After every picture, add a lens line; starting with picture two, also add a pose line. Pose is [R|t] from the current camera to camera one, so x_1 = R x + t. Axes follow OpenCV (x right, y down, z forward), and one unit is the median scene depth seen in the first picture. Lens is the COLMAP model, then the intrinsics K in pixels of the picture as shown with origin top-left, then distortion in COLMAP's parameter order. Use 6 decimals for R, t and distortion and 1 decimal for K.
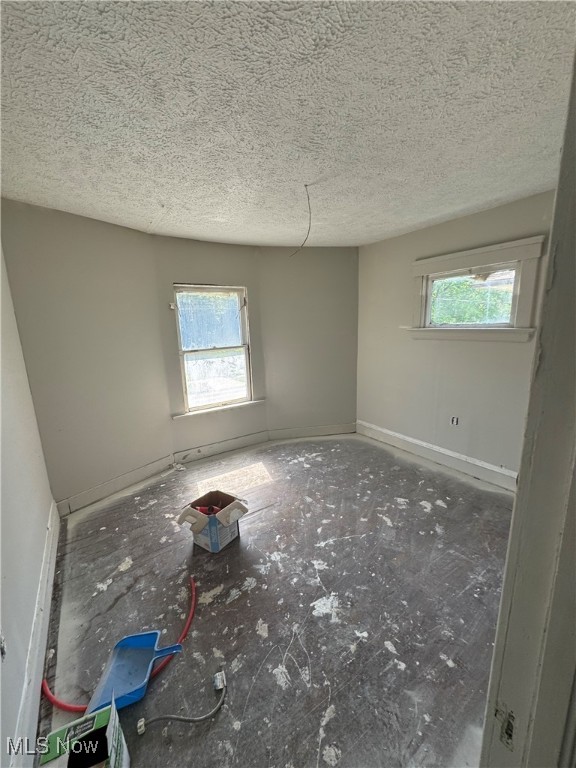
lens RADIAL K [[305.8, 0, 288.0], [0, 305.8, 384.0], [0, 0, 1]] dist [-0.003332, -0.000114]
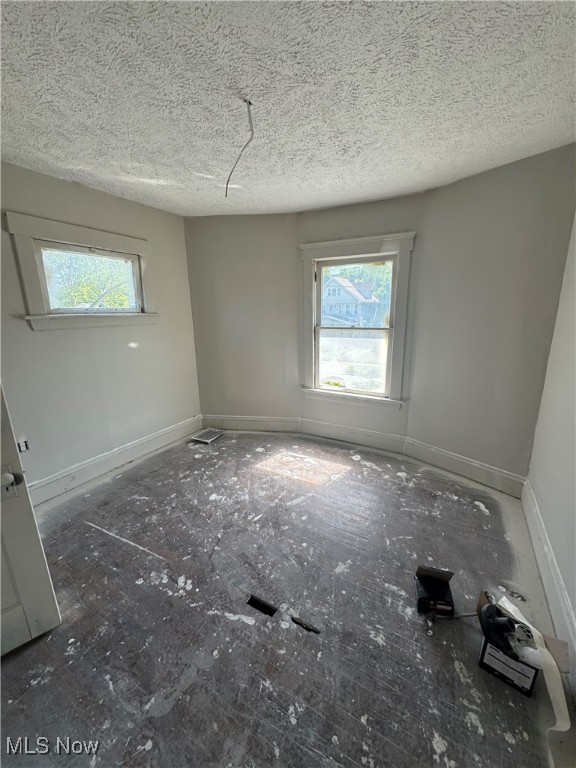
lens RADIAL K [[305.8, 0, 288.0], [0, 305.8, 384.0], [0, 0, 1]] dist [-0.003332, -0.000114]
pose [[0.449292, 0.247778, -0.858337, 0.480650], [-0.195799, 0.964721, 0.175999, -0.076426], [0.871665, 0.088986, 0.481956, 0.414995]]
